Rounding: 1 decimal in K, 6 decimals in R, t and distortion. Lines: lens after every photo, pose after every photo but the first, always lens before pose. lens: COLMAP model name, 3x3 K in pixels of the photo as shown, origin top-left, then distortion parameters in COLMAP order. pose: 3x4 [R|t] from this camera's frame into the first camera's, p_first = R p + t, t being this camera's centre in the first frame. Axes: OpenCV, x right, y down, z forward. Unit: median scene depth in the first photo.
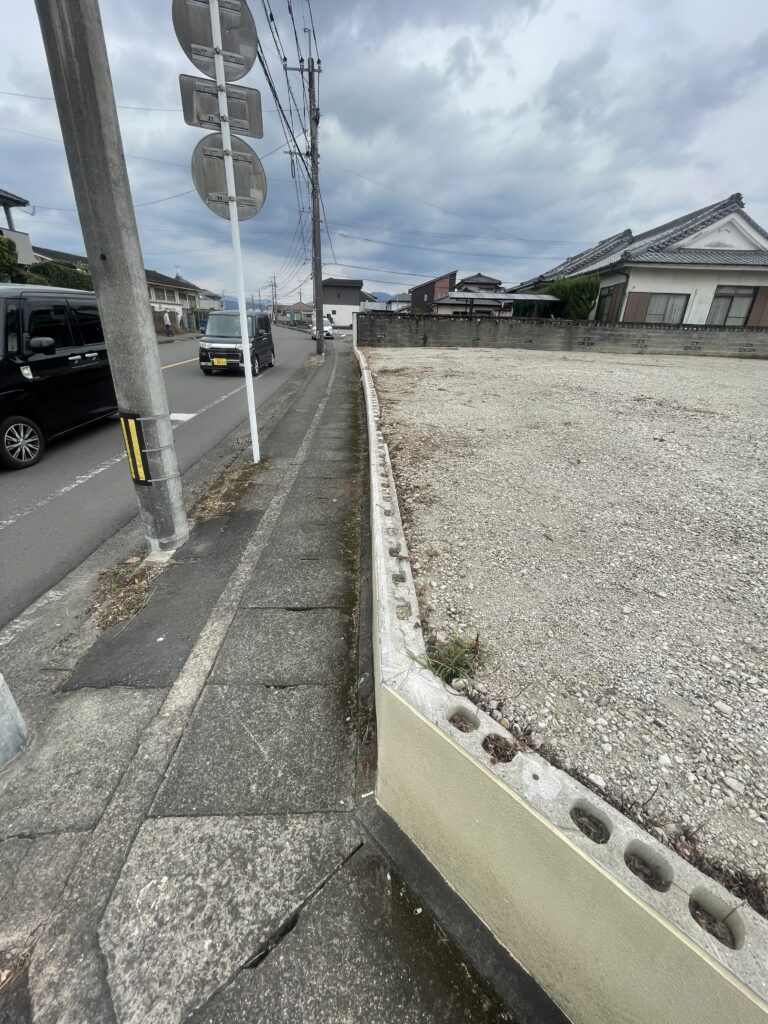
lens RADIAL K [[411.6, 0, 385.6], [0, 411.6, 503.6], [0, 0, 1]] dist [-0.003599, 0.000512]
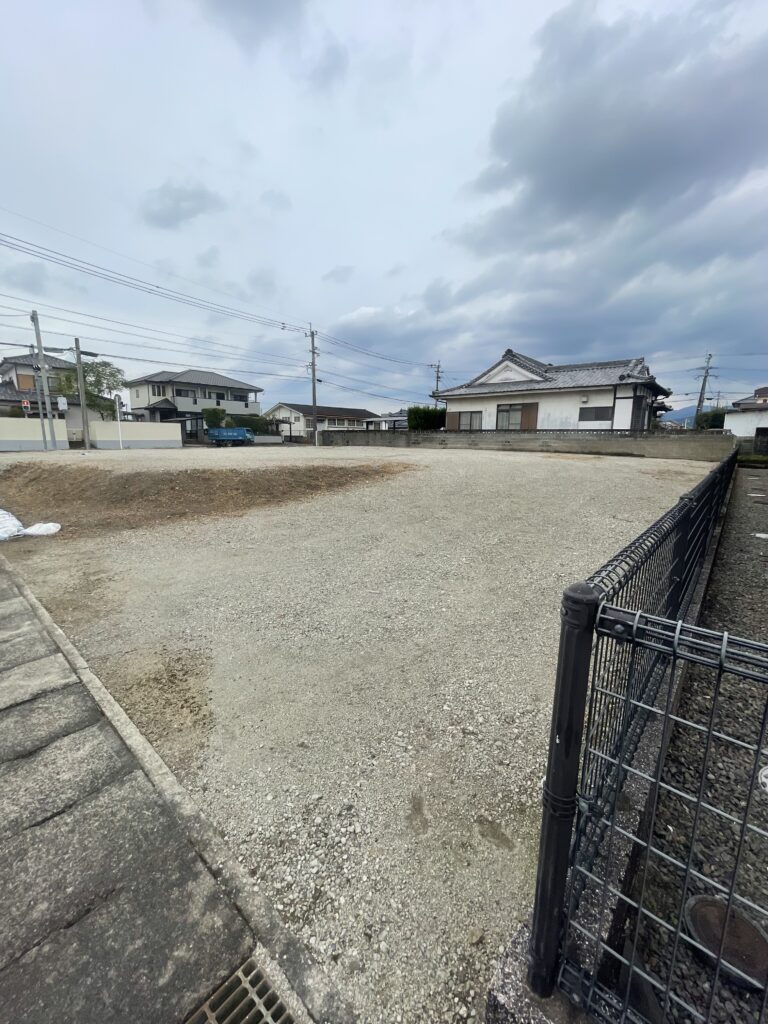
lens RADIAL K [[411.6, 0, 385.6], [0, 411.6, 503.6], [0, 0, 1]] dist [-0.003599, 0.000512]
pose [[0.802491, 0.071184, -0.592403, 1.374877], [-0.227827, 0.954186, -0.193967, 0.182790], [0.551455, 0.290622, 0.781944, -0.270336]]
